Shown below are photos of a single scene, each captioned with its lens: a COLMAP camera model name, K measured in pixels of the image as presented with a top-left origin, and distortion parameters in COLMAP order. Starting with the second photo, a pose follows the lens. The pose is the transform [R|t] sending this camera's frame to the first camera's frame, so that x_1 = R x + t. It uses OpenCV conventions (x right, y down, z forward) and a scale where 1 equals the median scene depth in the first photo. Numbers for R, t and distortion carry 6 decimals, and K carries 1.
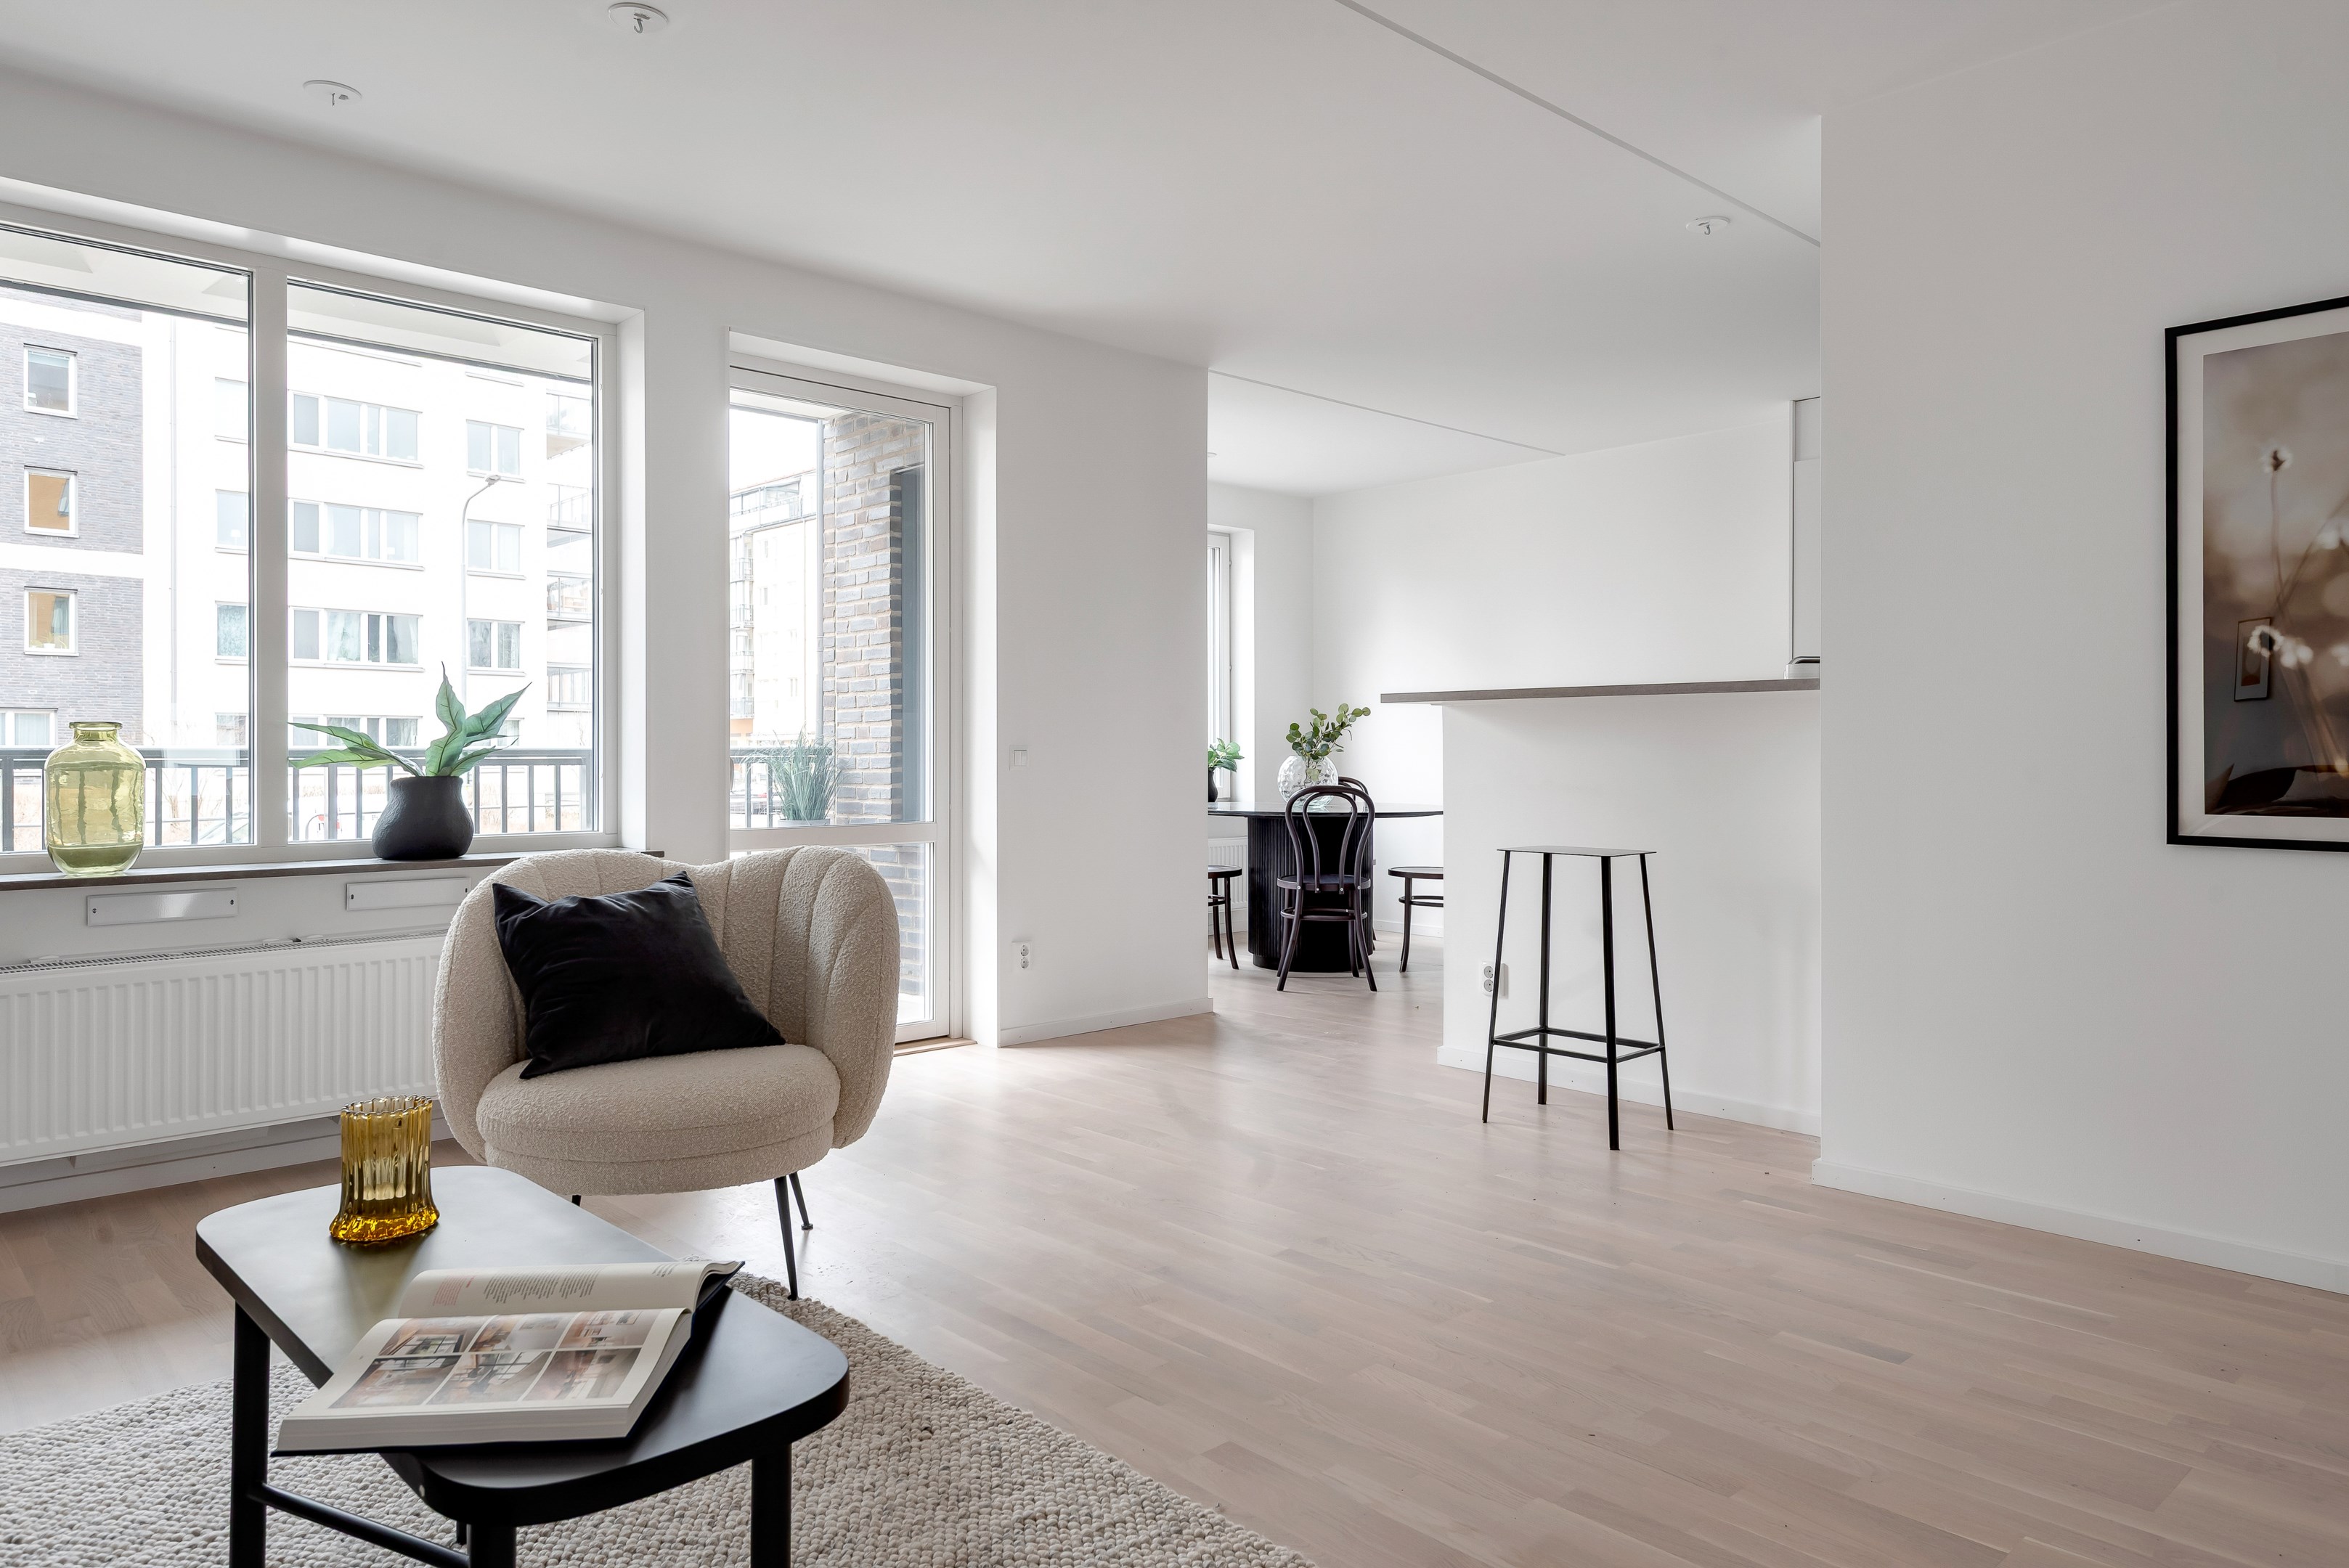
lens RADIAL K [[1480.7, 0, 1163.0], [0, 1480.7, 773.8], [0, 0, 1]] dist [0.003637, -0.004962]
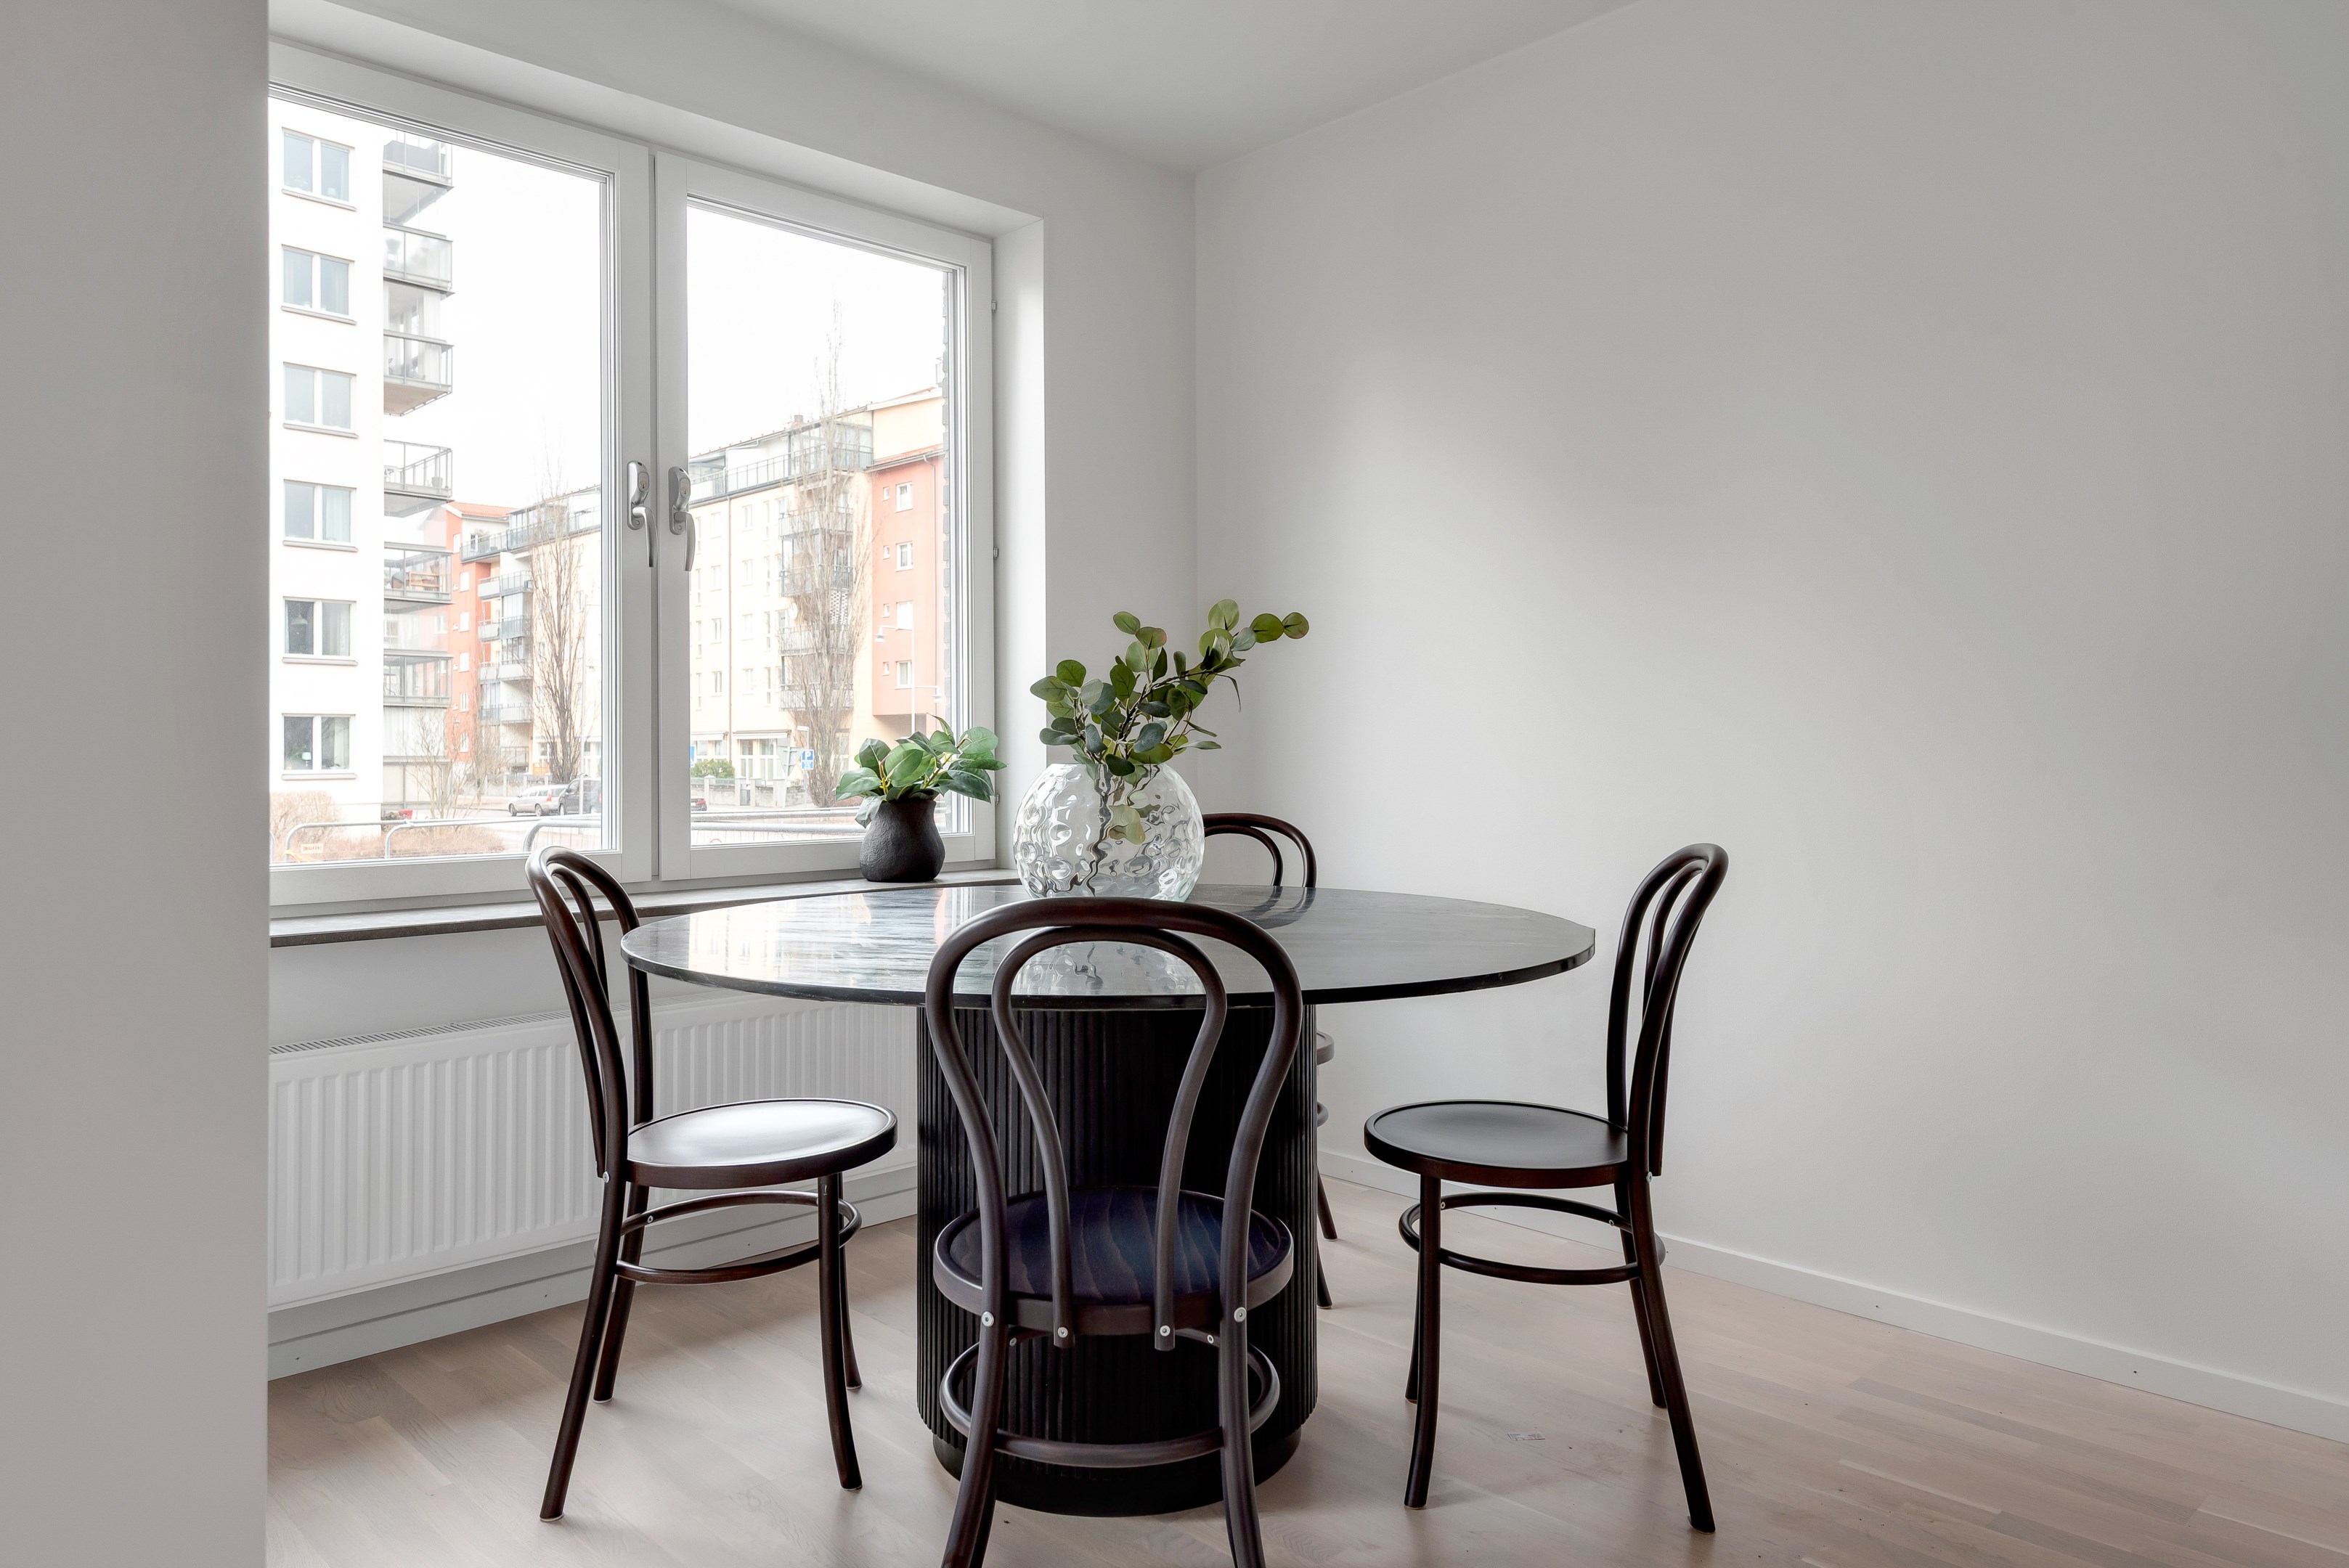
lens RADIAL K [[1480.7, 0, 1163.0], [0, 1480.7, 773.8], [0, 0, 1]] dist [0.003637, -0.004962]
pose [[0.999981, -0.005184, 0.003241, 0.109505], [0.005187, 0.999986, -0.000979, -0.009545], [-0.003236, 0.000995, 0.999994, 0.690571]]
